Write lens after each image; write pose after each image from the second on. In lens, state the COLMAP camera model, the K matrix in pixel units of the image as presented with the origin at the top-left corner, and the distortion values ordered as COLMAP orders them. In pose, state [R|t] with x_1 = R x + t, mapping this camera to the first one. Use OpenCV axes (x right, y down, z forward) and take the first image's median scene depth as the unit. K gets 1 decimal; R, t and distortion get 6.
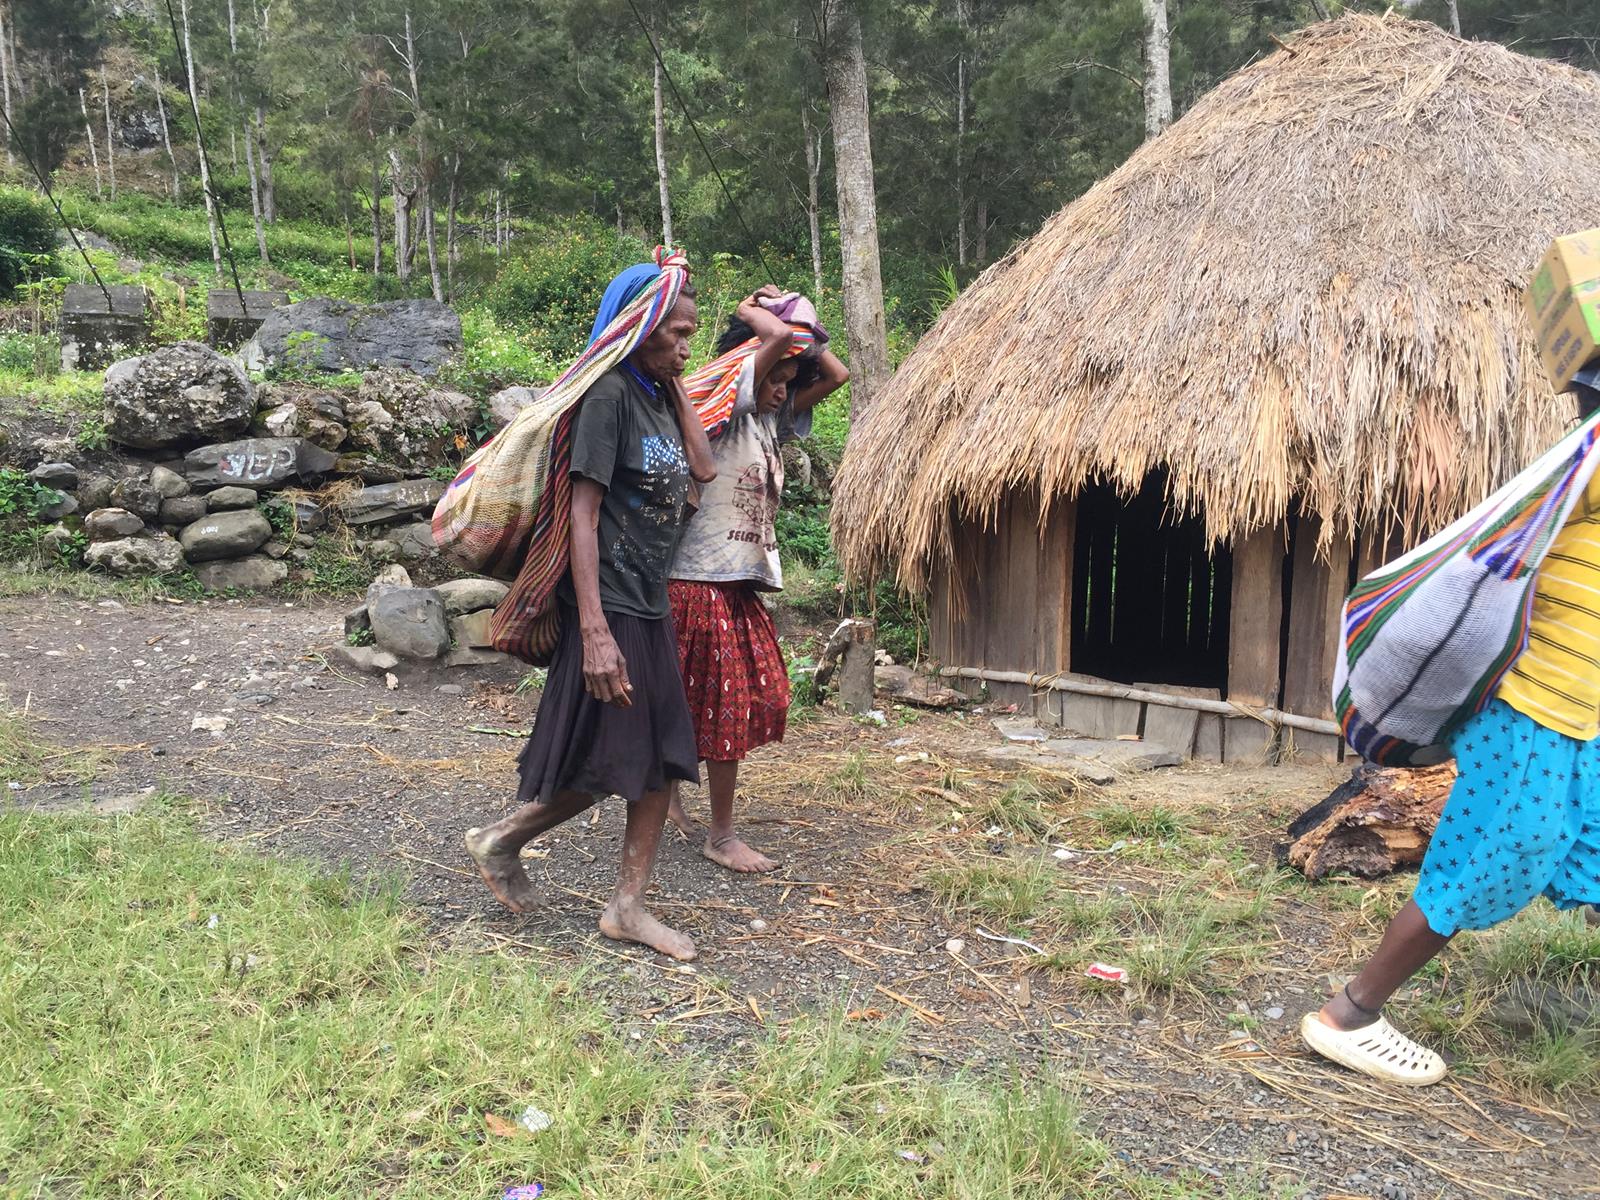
lens RADIAL K [[1369.9, 0, 801.0], [0, 1369.9, 606.9], [0, 0, 1]] dist [0.167829, -0.075166]
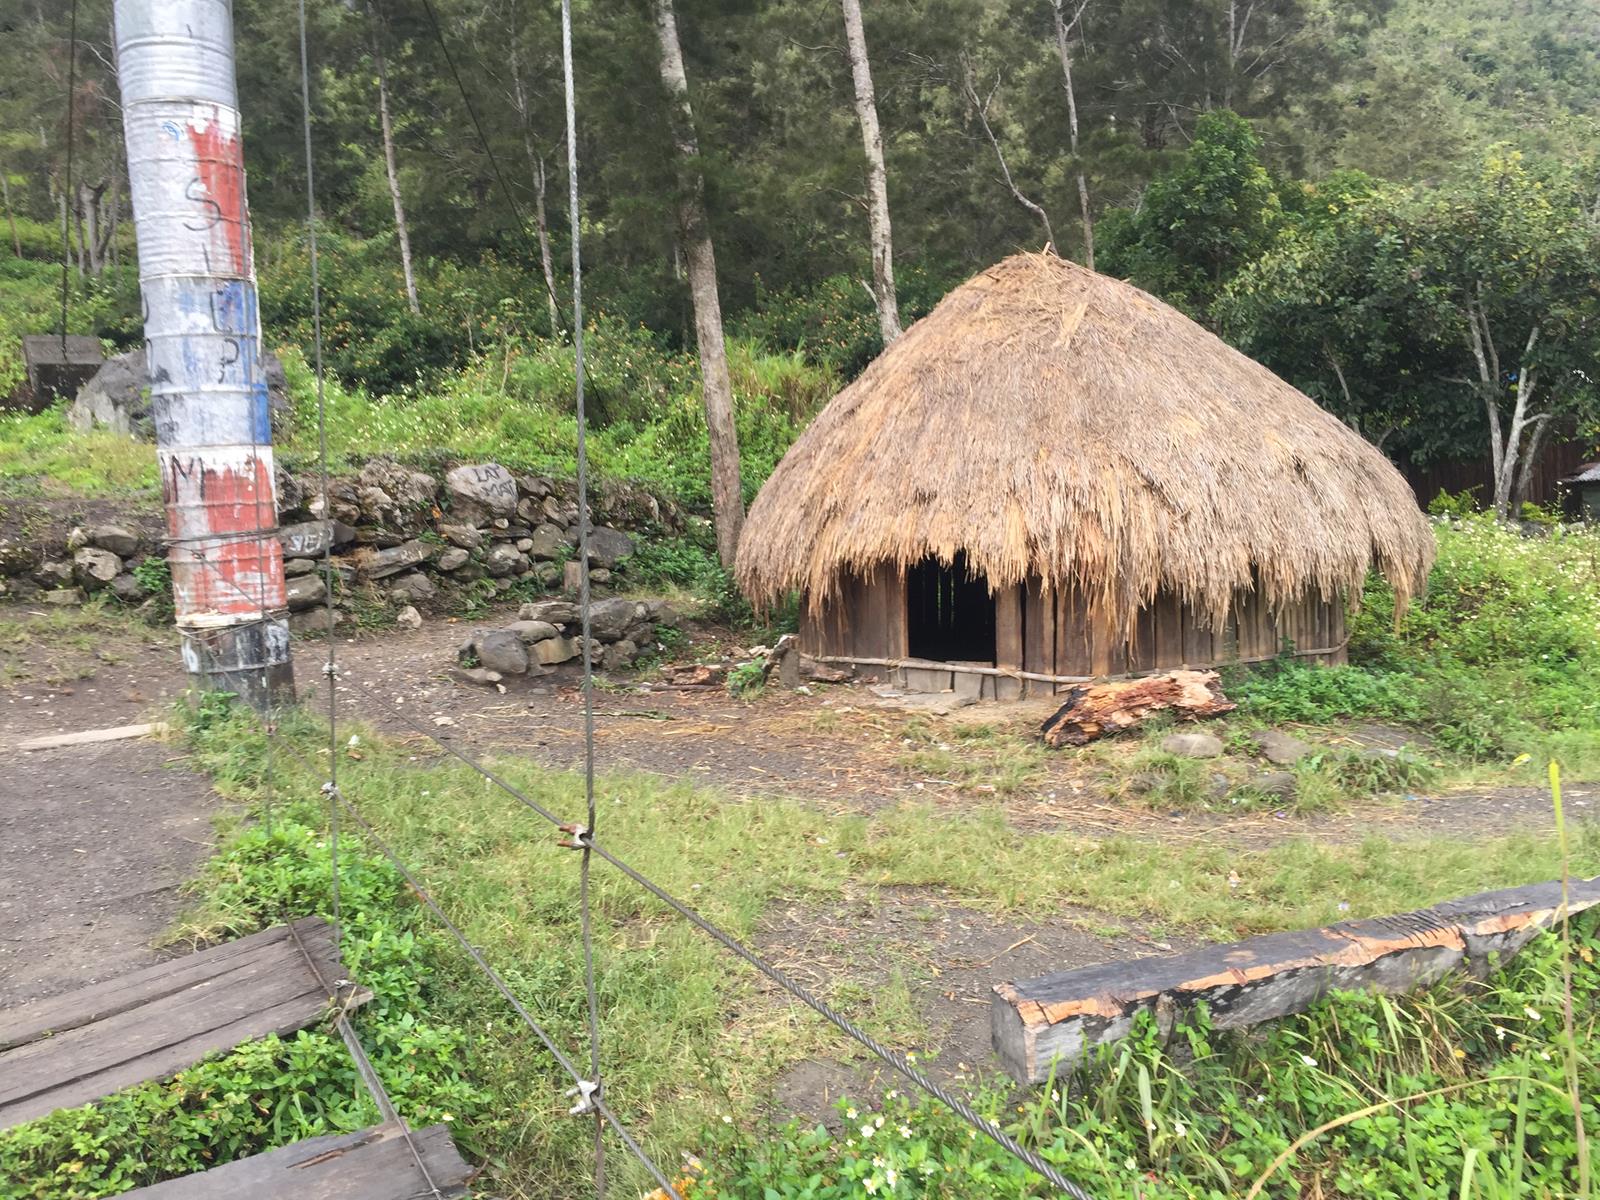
lens RADIAL K [[1346.6, 0, 797.2], [0, 1346.6, 622.8], [0, 0, 1]] dist [0.398188, -0.000875]
pose [[0.972531, -0.059693, 0.224989, -0.336329], [0.051240, 0.997750, 0.043229, -0.079981], [-0.227063, -0.030513, 0.973402, -0.672540]]
